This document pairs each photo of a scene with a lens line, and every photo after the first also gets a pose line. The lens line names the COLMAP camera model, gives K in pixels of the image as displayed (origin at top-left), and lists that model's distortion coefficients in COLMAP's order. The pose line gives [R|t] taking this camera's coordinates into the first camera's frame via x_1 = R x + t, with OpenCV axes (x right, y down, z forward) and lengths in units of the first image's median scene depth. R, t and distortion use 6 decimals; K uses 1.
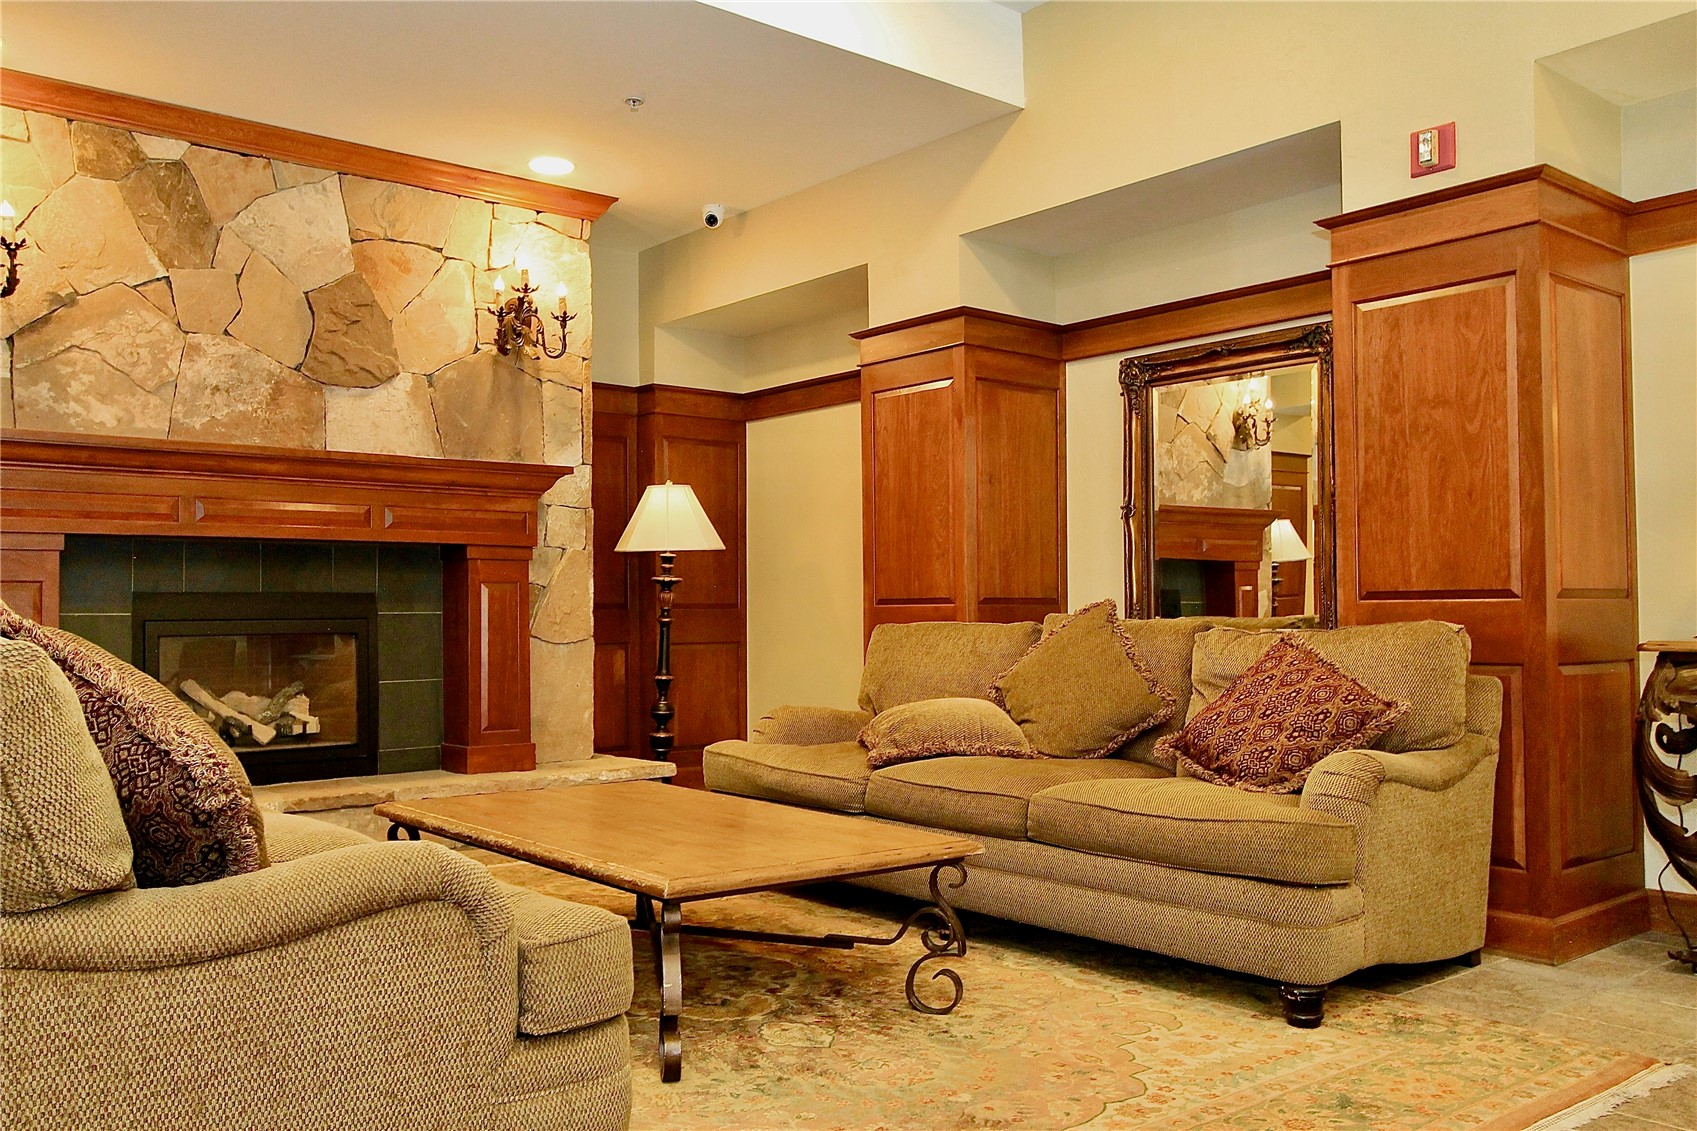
lens RADIAL K [[1402.7, 0, 848.9], [0, 1402.7, 571.8], [0, 0, 1]] dist [0.001272, 0.009714]
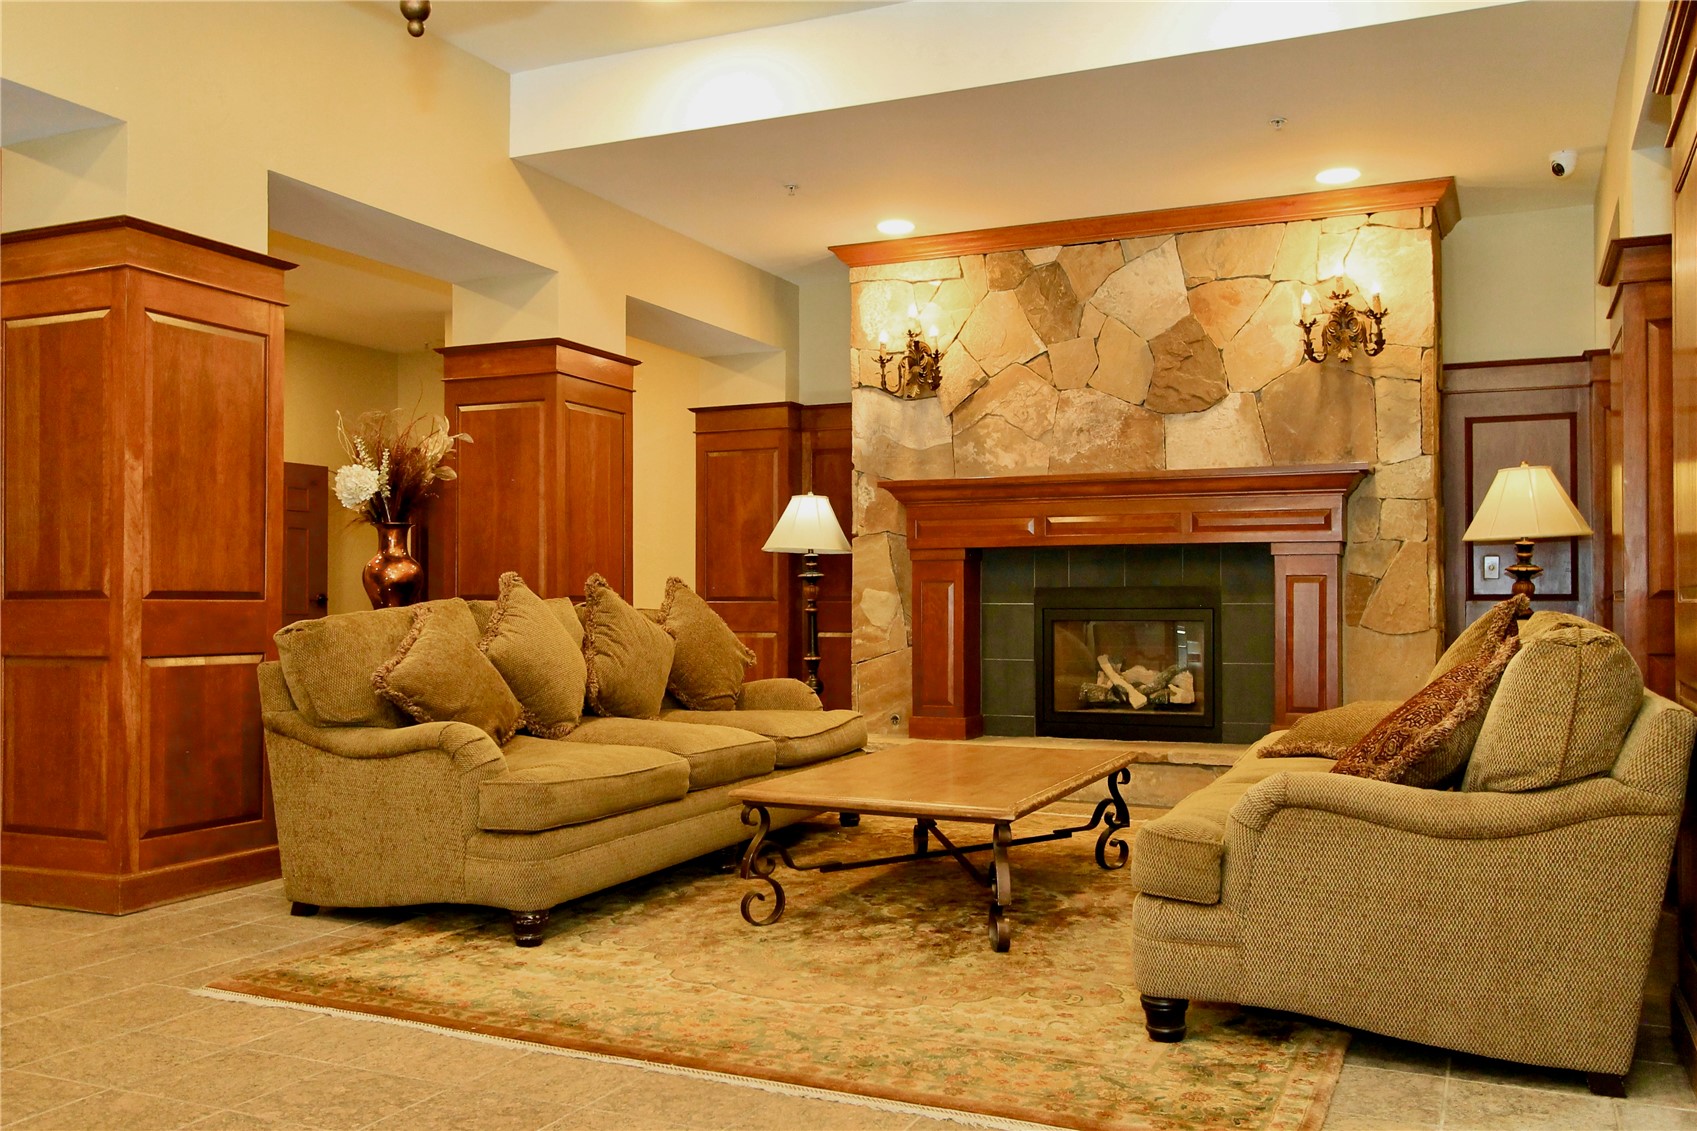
lens RADIAL K [[1469.2, 0, 848.5], [0, 1469.2, 568.7], [0, 0, 1]] dist [-0.006480, 0.008992]
pose [[0.435663, -0.013700, -0.900006, 0.664755], [0.025399, 0.999673, -0.002922, -0.003936], [0.899751, -0.021586, 0.435869, 0.209491]]
